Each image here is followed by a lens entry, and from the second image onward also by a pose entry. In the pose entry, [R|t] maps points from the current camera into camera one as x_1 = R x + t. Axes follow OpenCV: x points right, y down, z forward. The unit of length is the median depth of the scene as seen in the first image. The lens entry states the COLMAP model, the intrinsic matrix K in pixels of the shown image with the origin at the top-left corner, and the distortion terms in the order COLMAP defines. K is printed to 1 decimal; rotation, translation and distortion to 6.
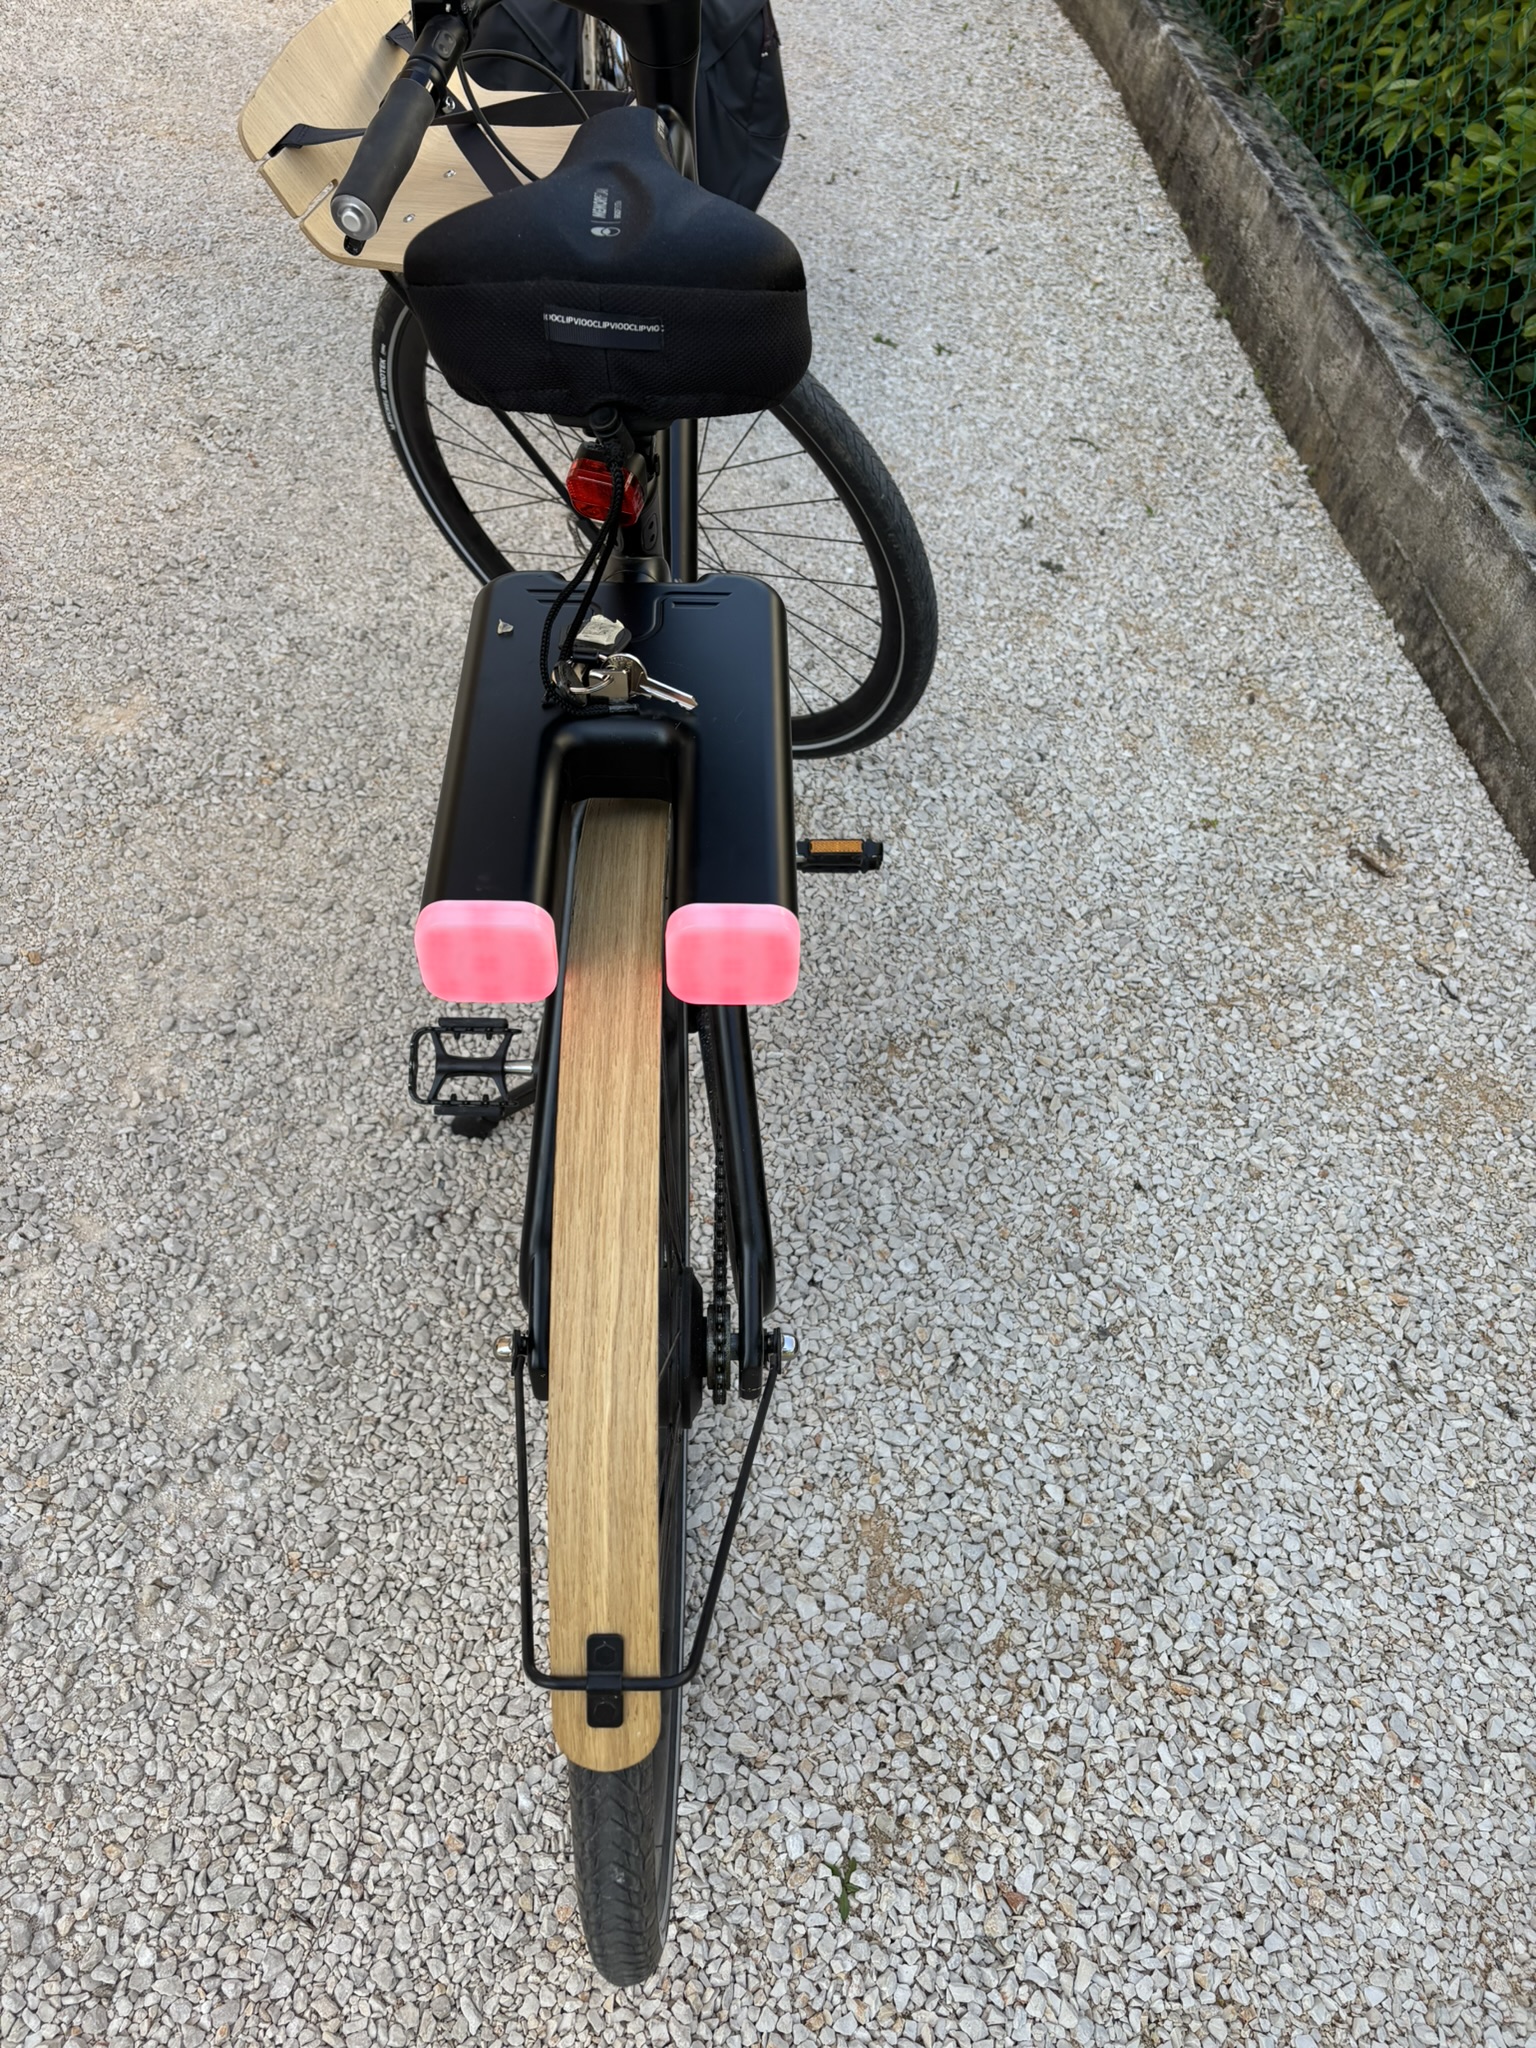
lens RADIAL K [[1548.8, 0, 776.4], [0, 1548.8, 1028.8], [0, 0, 1]] dist [0.011030, -0.021757]
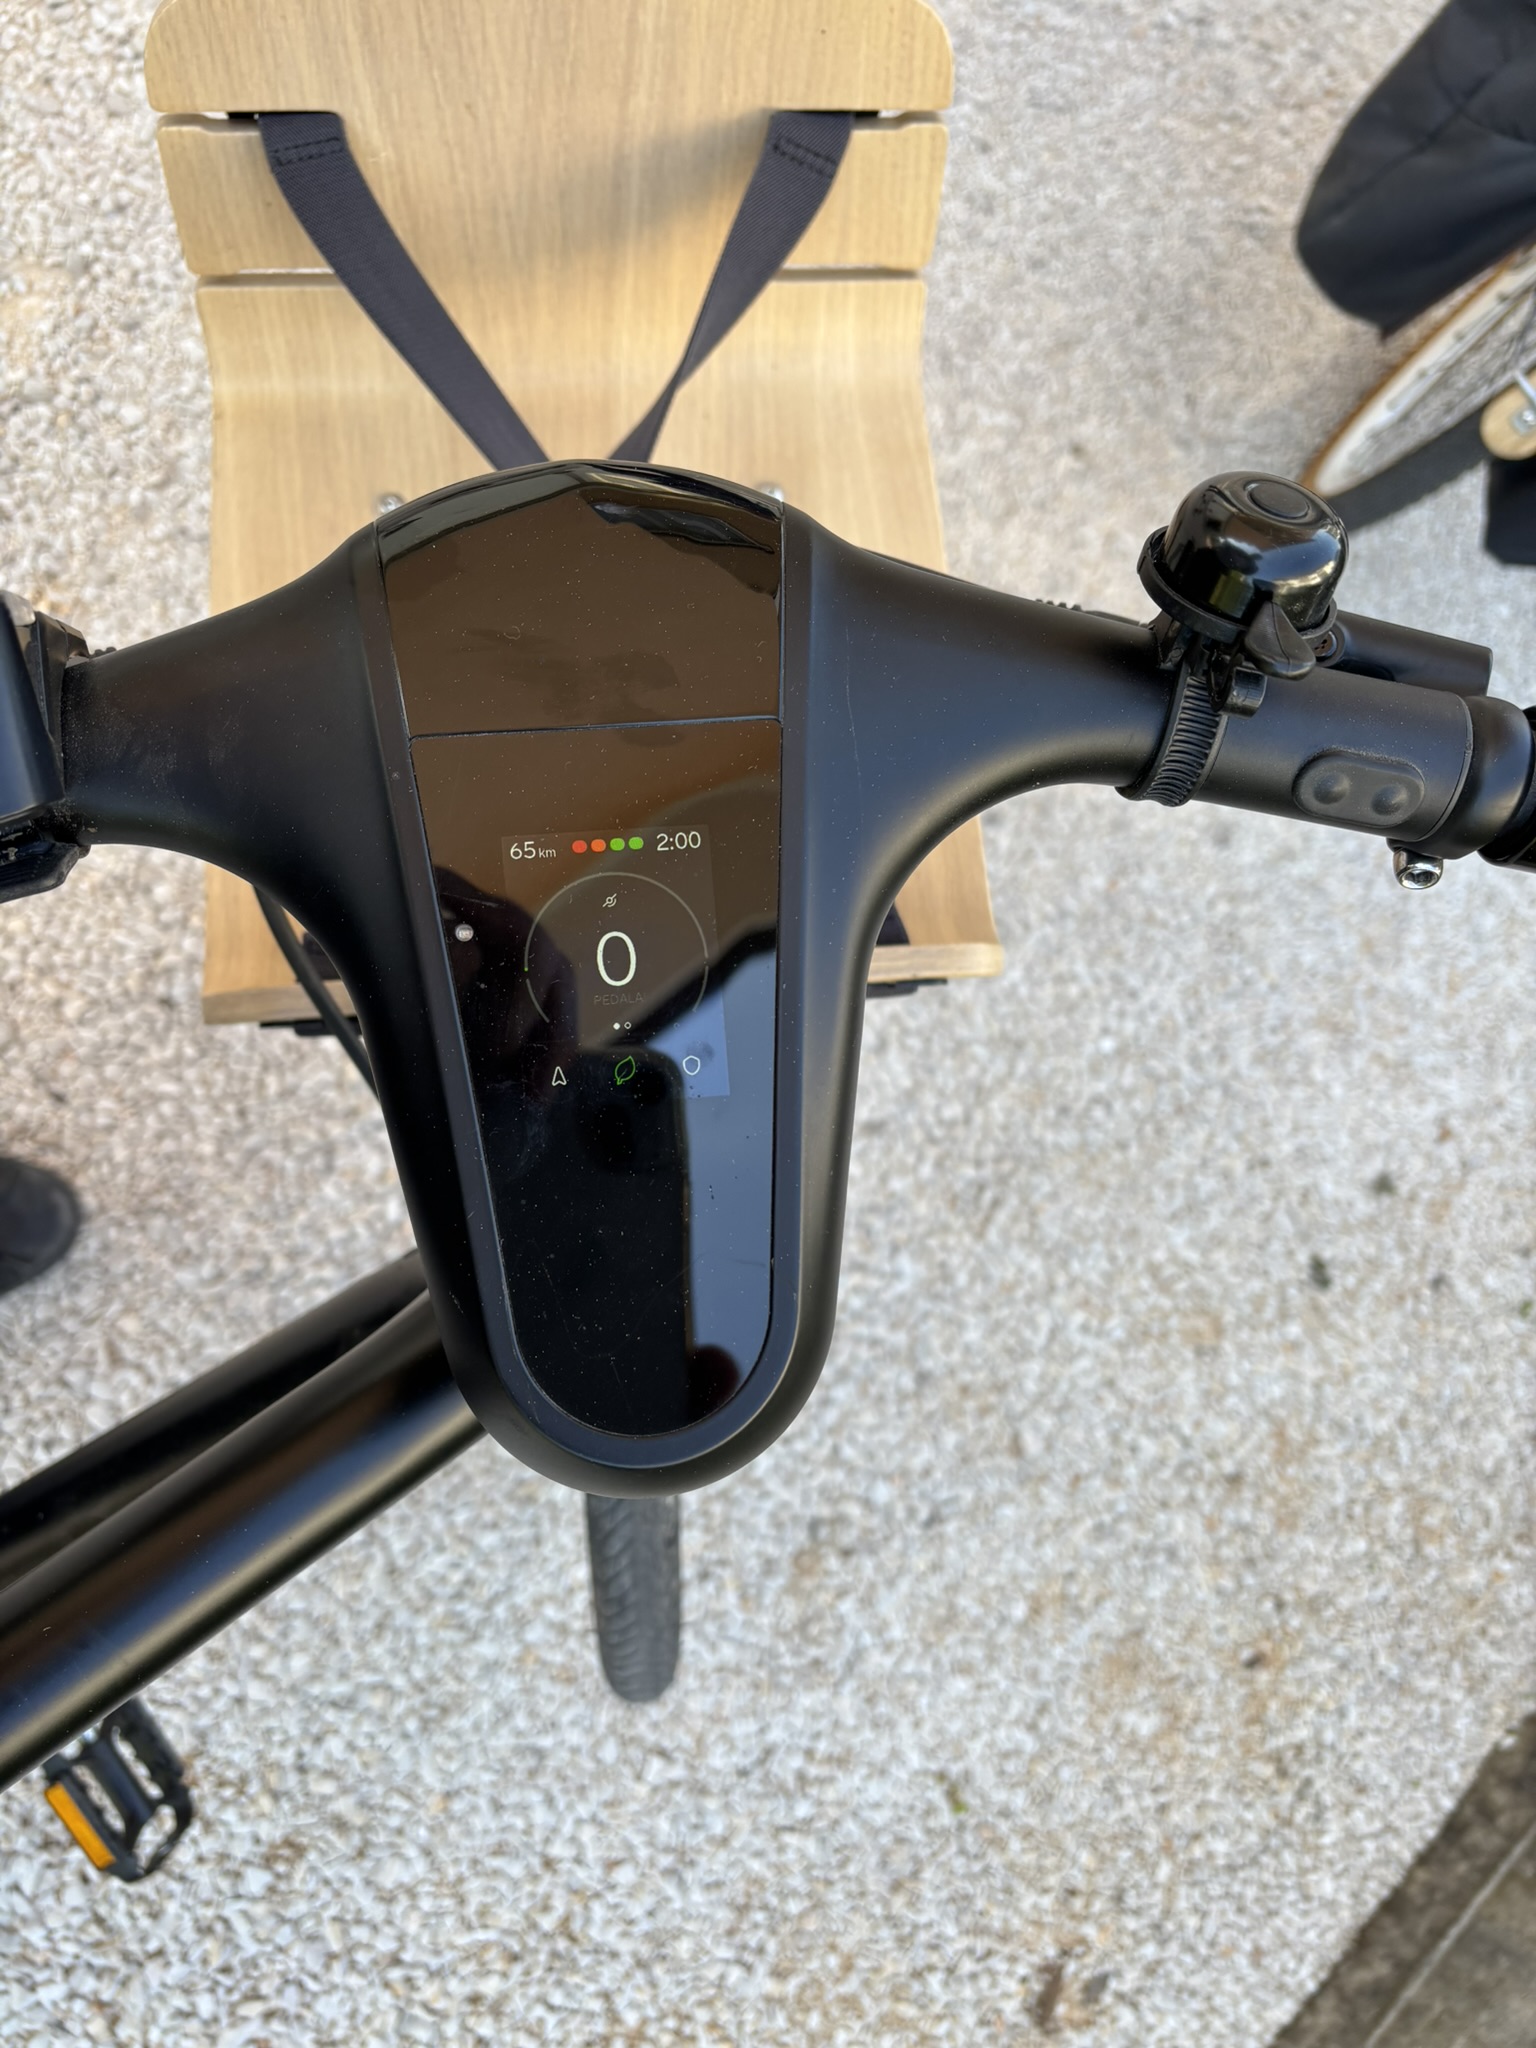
lens RADIAL K [[1548.8, 0, 758.7], [0, 1548.8, 1014.3], [0, 0, 1]] dist [0.011030, -0.021757]
pose [[0.532460, 0.845185, 0.046358, -0.065436], [-0.807055, 0.490399, 0.328893, -0.398158], [0.255242, -0.212536, 0.943229, 0.396796]]
